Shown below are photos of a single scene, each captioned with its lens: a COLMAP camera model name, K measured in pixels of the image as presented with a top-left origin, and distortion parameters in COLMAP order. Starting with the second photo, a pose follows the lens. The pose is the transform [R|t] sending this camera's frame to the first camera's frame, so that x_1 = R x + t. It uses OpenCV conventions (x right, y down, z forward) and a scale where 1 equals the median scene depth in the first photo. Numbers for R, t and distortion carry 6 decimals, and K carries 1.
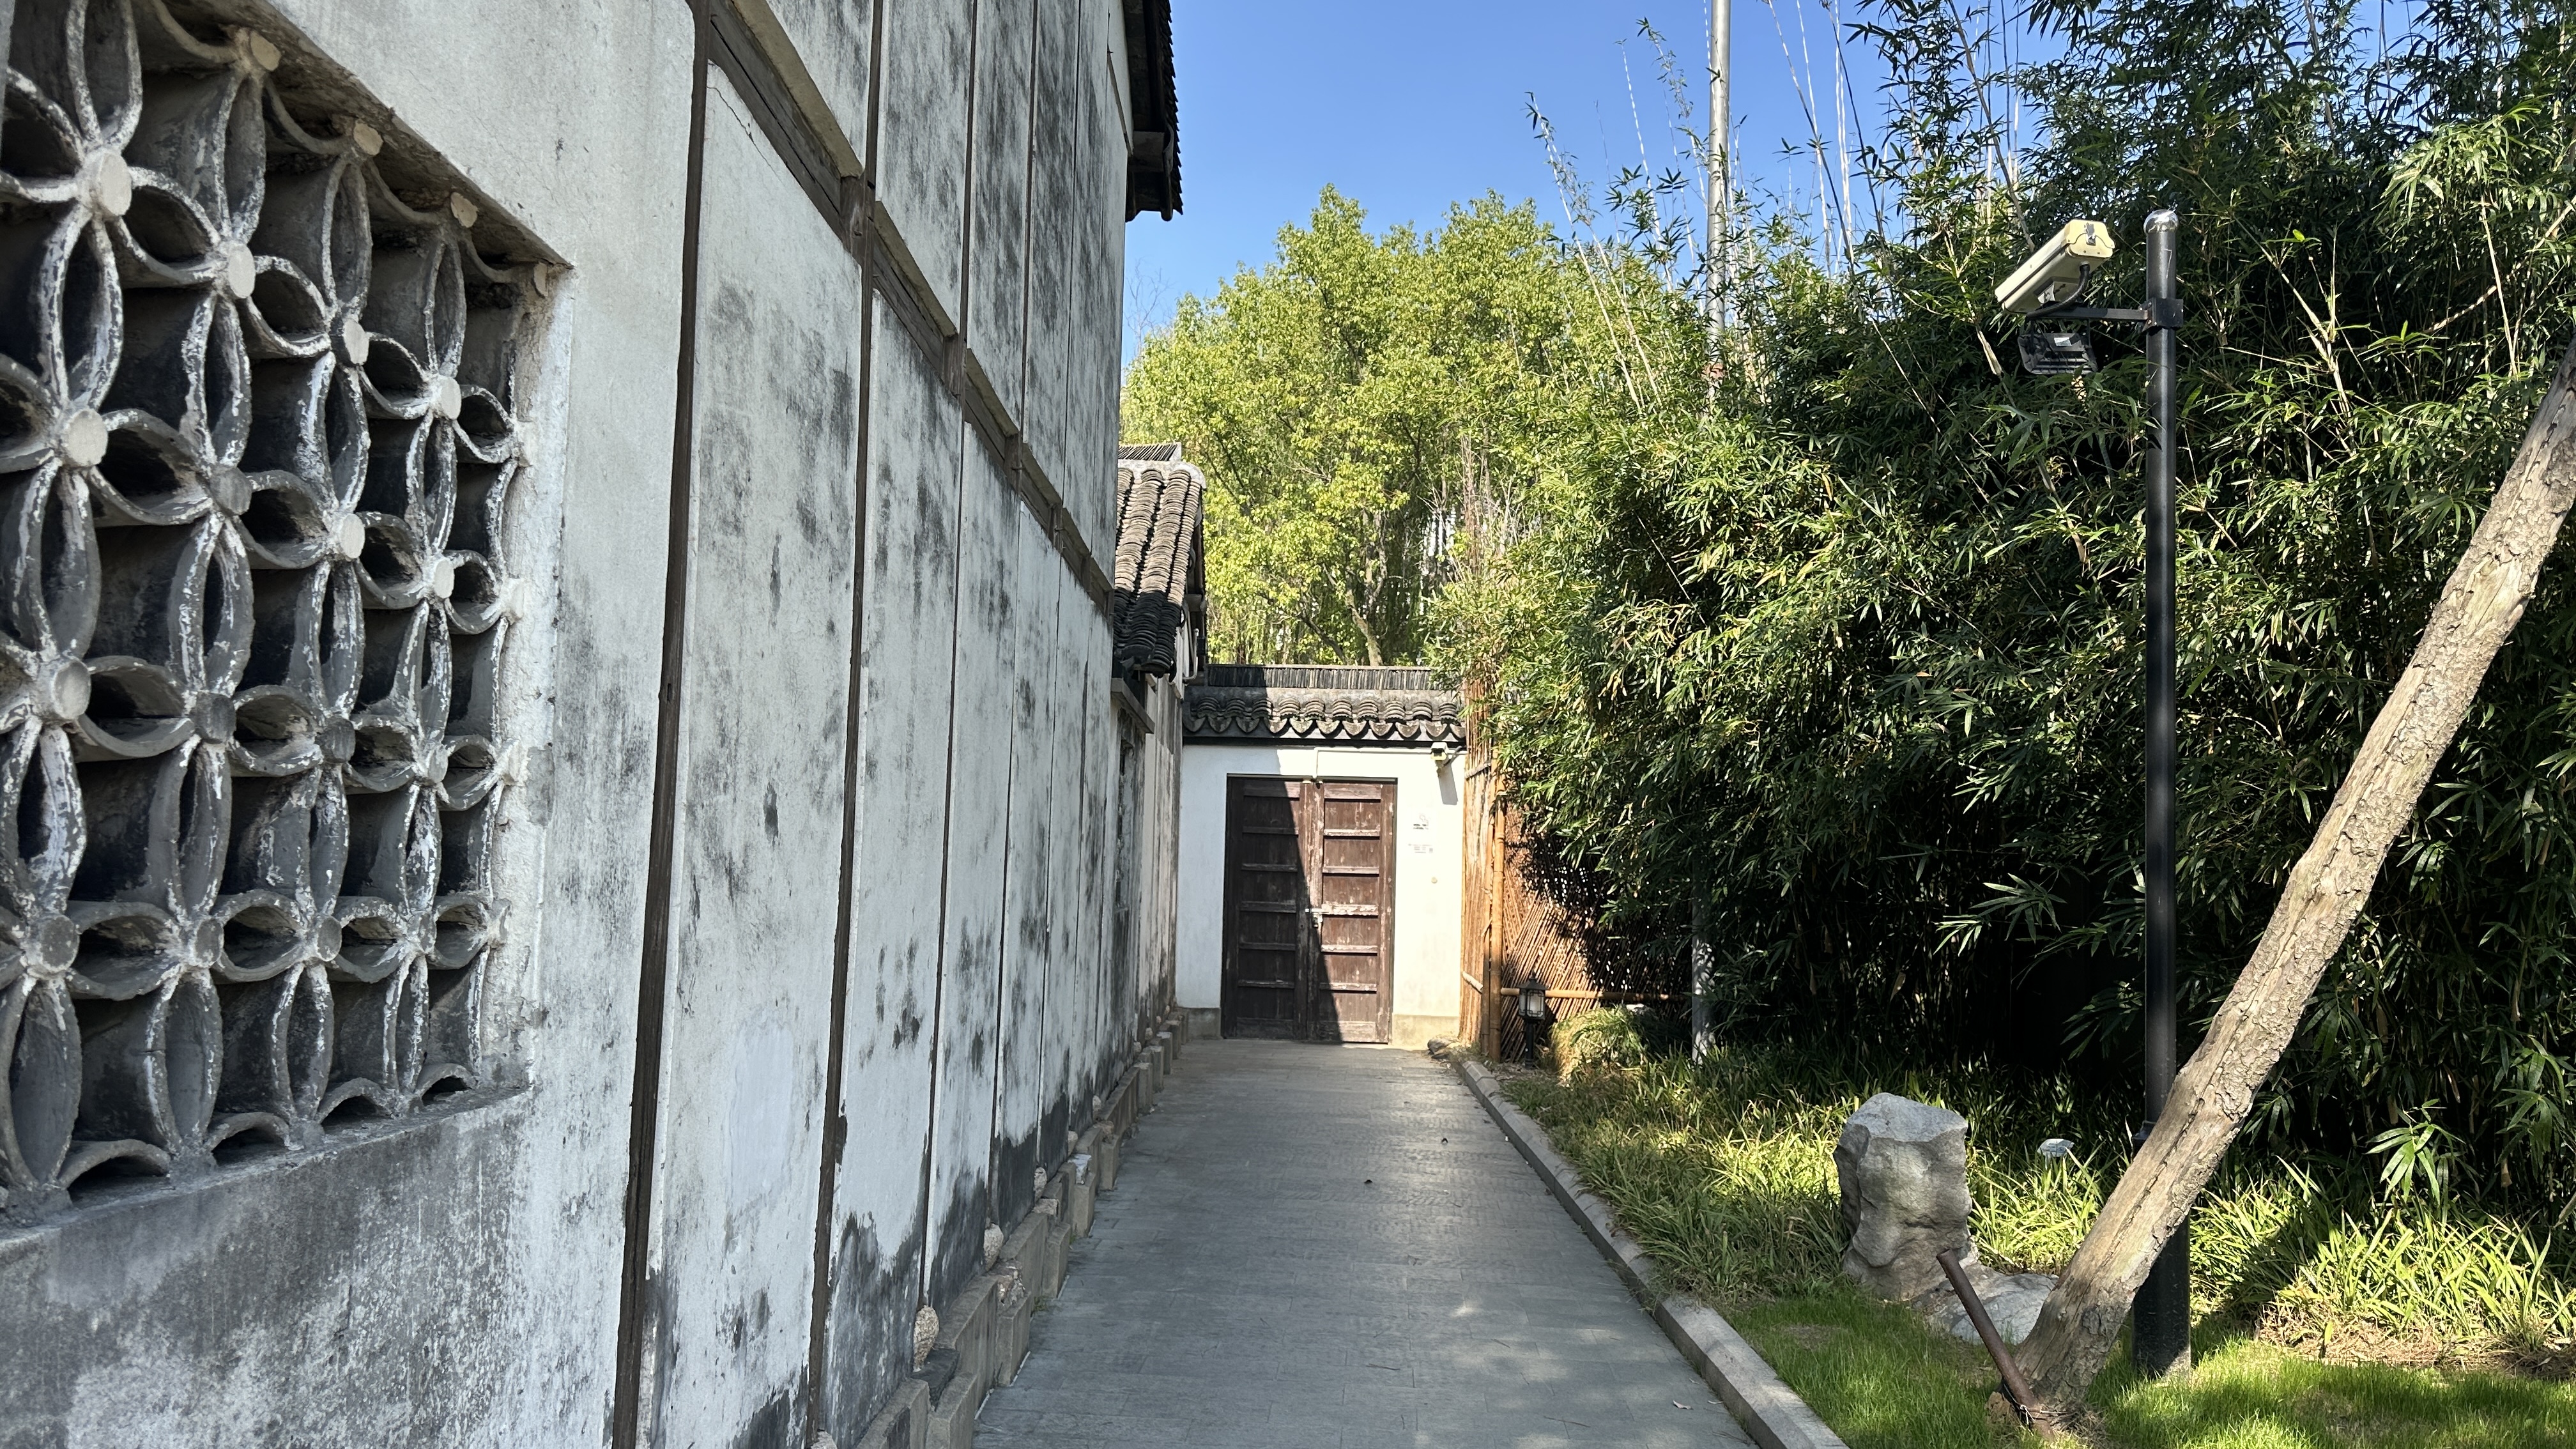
lens RADIAL K [[1789.7, 0, 1288.0], [0, 1789.7, 724.5], [0, 0, 1]] dist [0.128371, -0.000057]
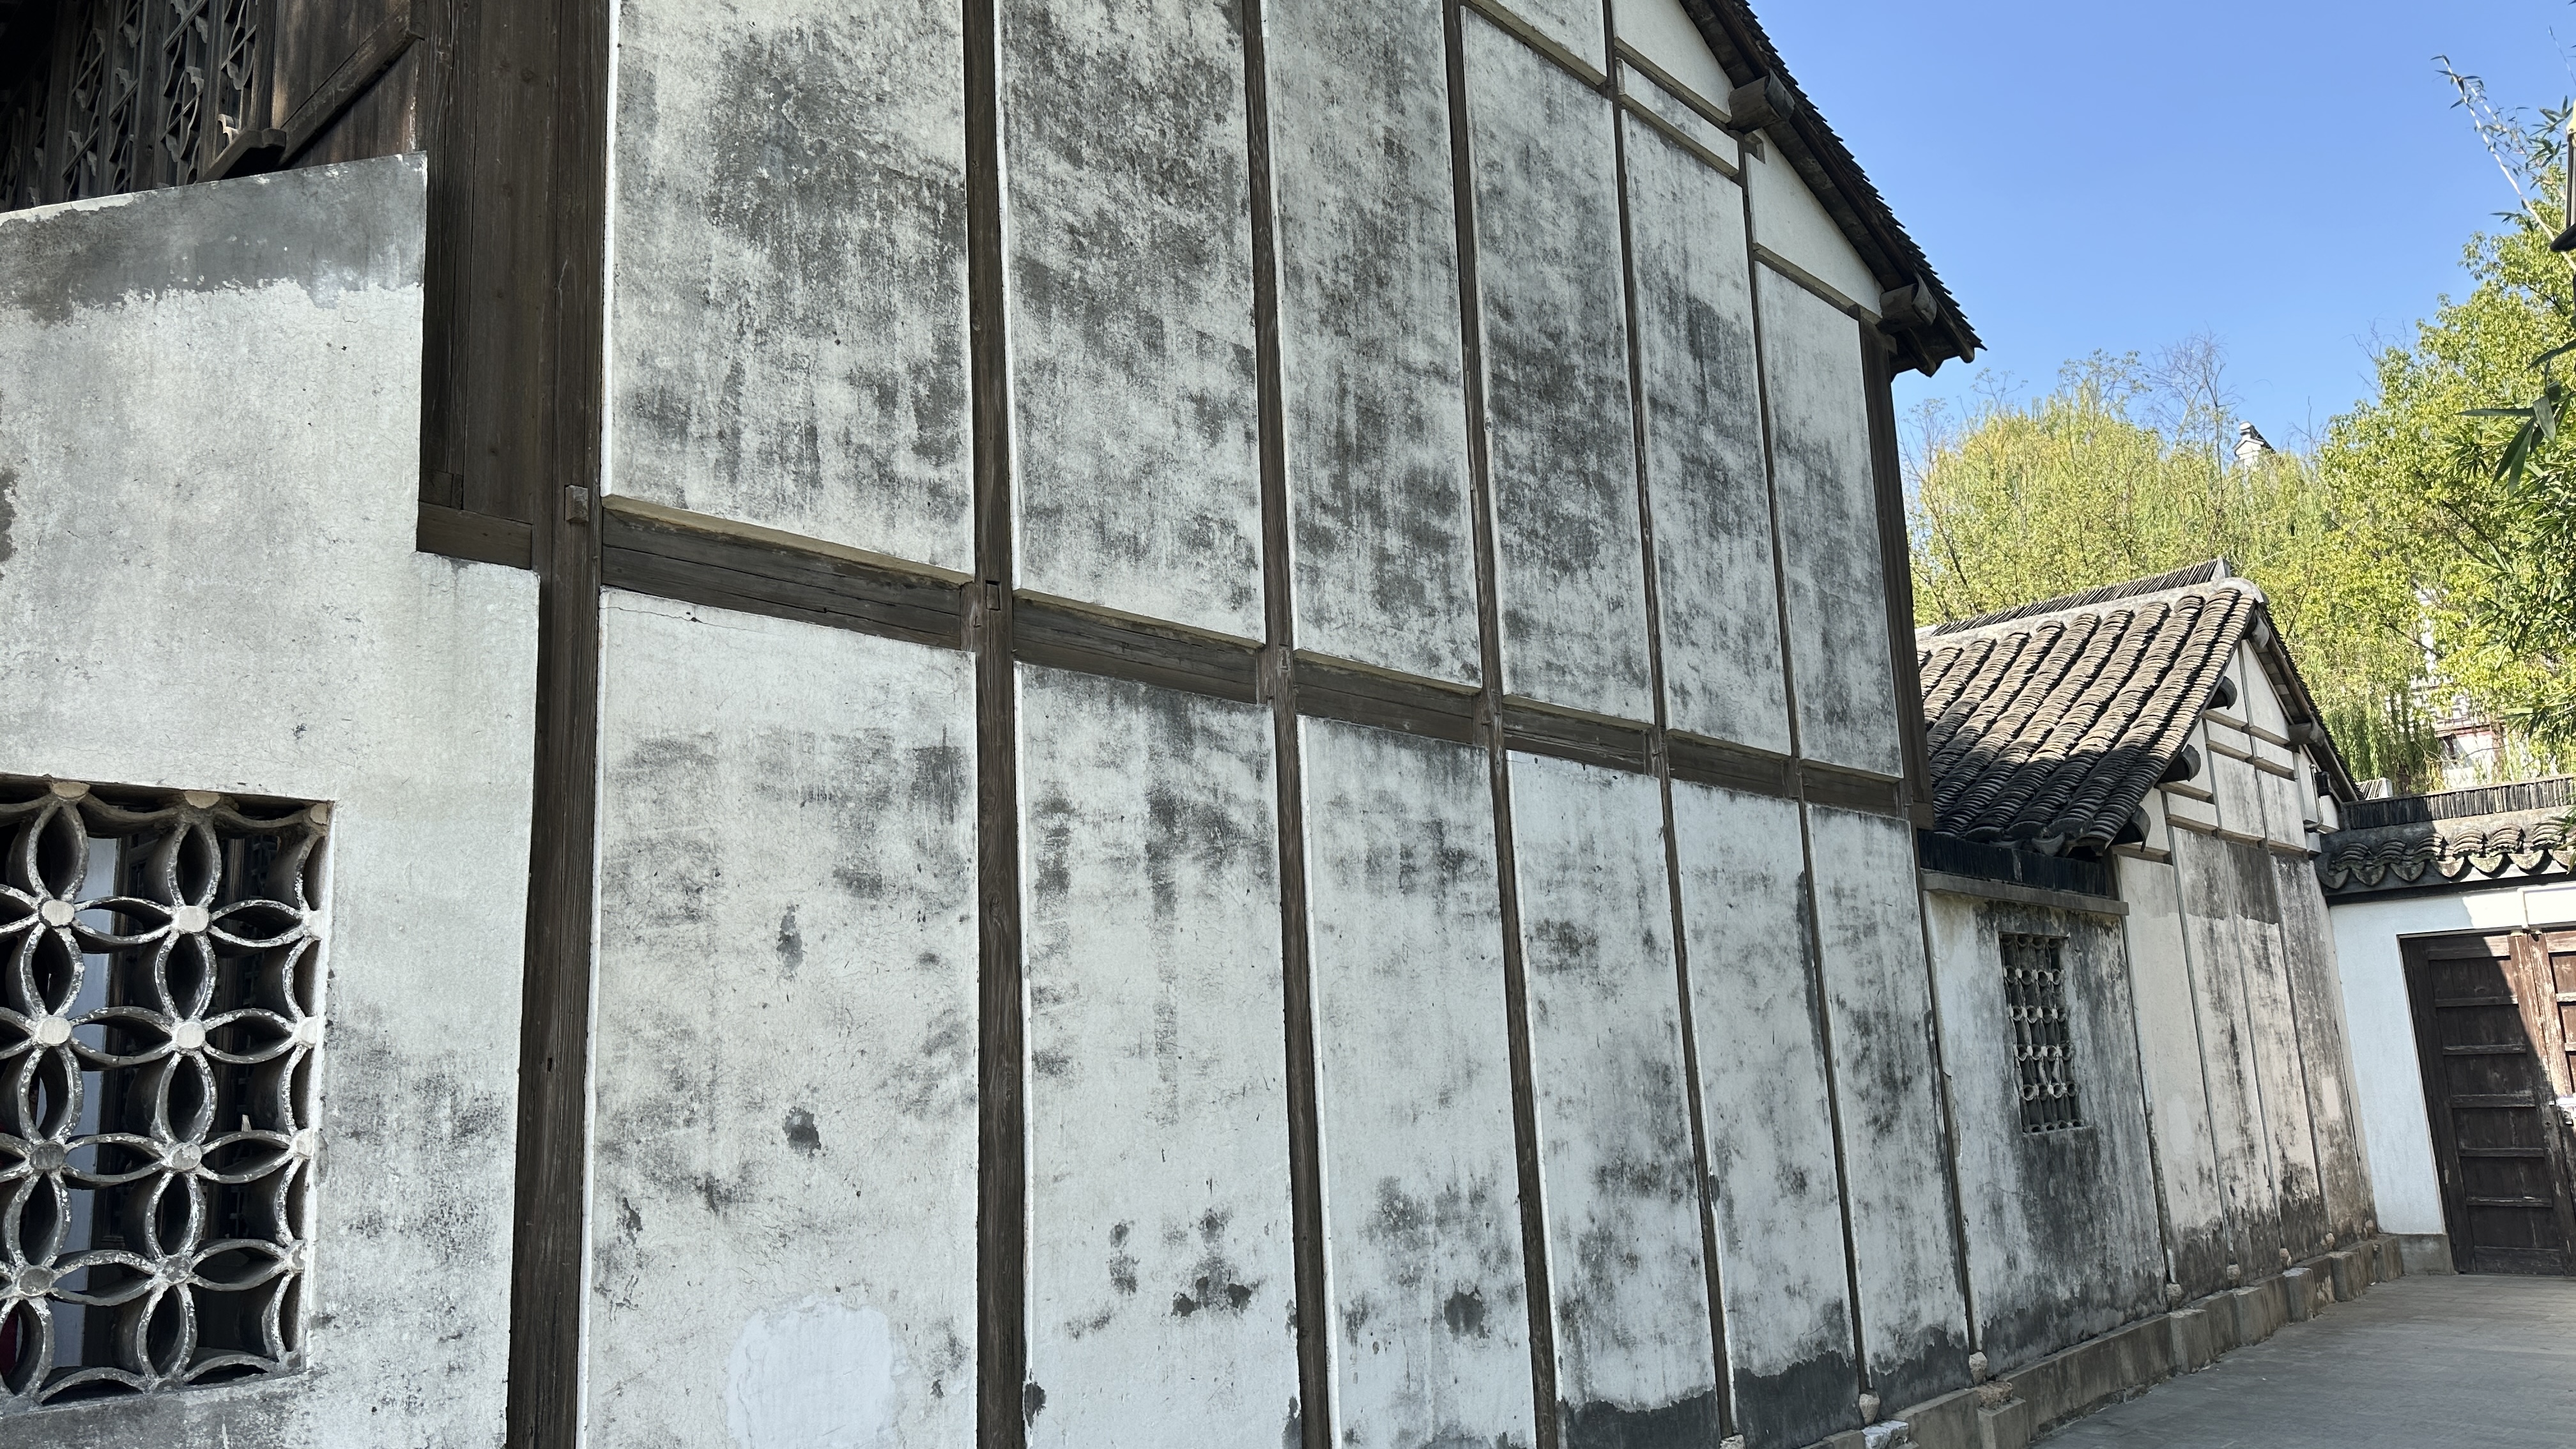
lens RADIAL K [[1822.9, 0, 1288.0], [0, 1822.9, 724.5], [0, 0, 1]] dist [0.050283, -0.041574]
pose [[0.742089, -0.189787, -0.642872, 0.159013], [0.119457, 0.981171, -0.151765, 0.001172], [0.659571, 0.035828, 0.750788, 0.052382]]
